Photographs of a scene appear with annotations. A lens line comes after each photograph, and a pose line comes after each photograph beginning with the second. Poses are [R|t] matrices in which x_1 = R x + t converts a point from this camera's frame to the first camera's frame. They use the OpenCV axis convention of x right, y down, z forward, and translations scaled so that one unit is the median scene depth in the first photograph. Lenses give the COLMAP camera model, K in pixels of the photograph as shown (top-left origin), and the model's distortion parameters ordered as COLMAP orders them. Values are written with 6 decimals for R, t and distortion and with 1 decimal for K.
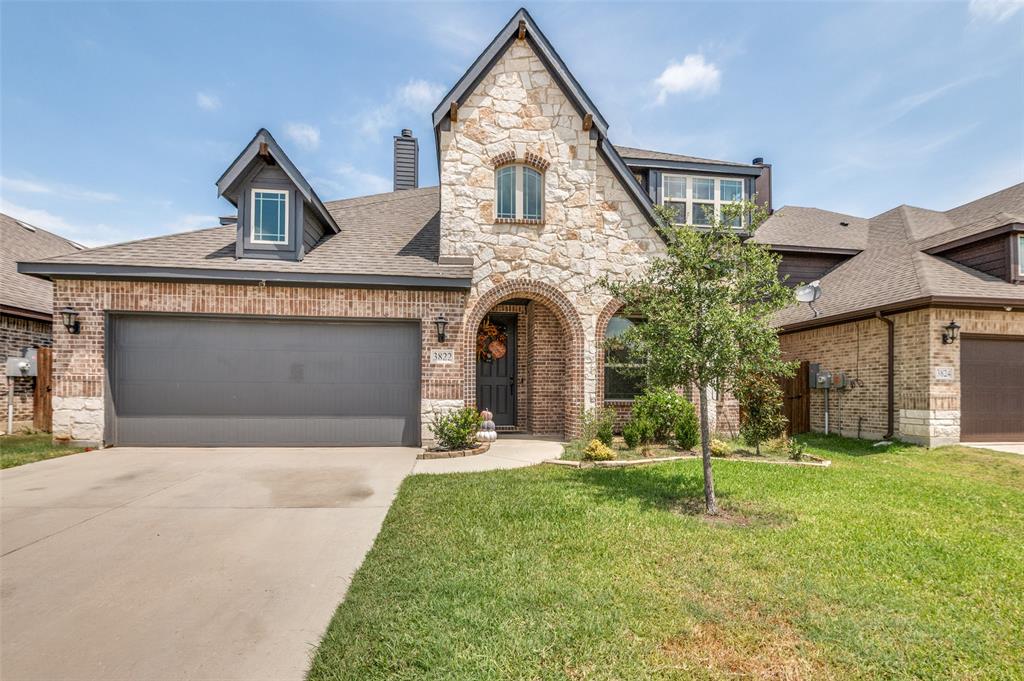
lens RADIAL K [[458.5, 0, 511.3], [0, 458.5, 386.2], [0, 0, 1]] dist [0.001638, -0.004524]
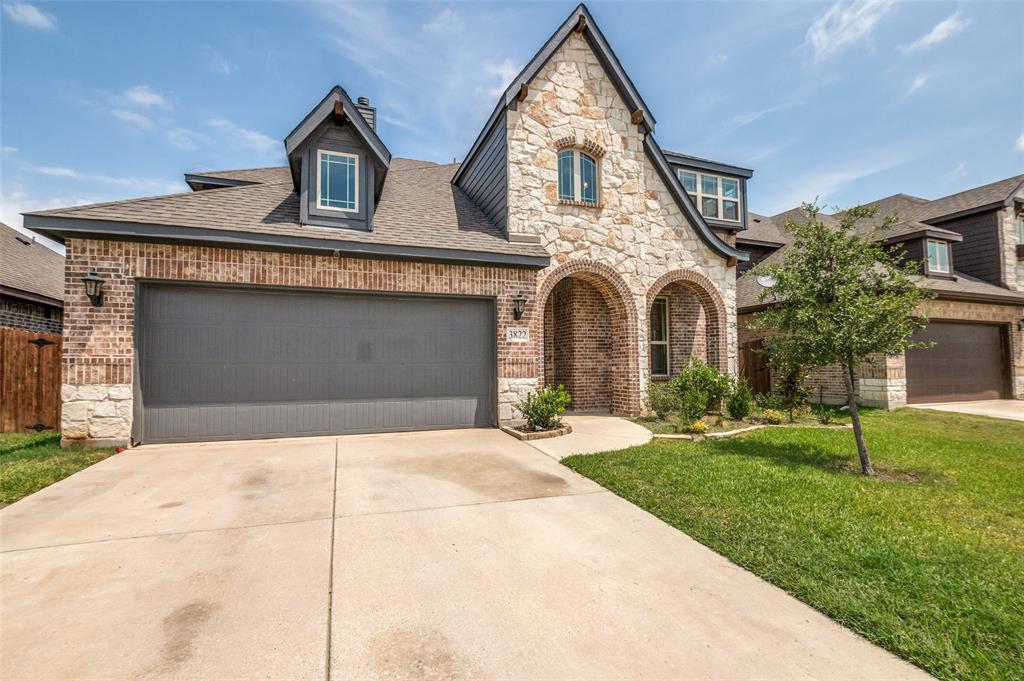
lens RADIAL K [[458.5, 0, 507.7], [0, 458.5, 342.5], [0, 0, 1]] dist [0.001638, -0.004524]
pose [[0.972934, -0.001840, 0.231075, -0.397407], [0.010246, 0.999328, -0.035184, -0.013461], [-0.230855, 0.036600, 0.972299, 0.046312]]
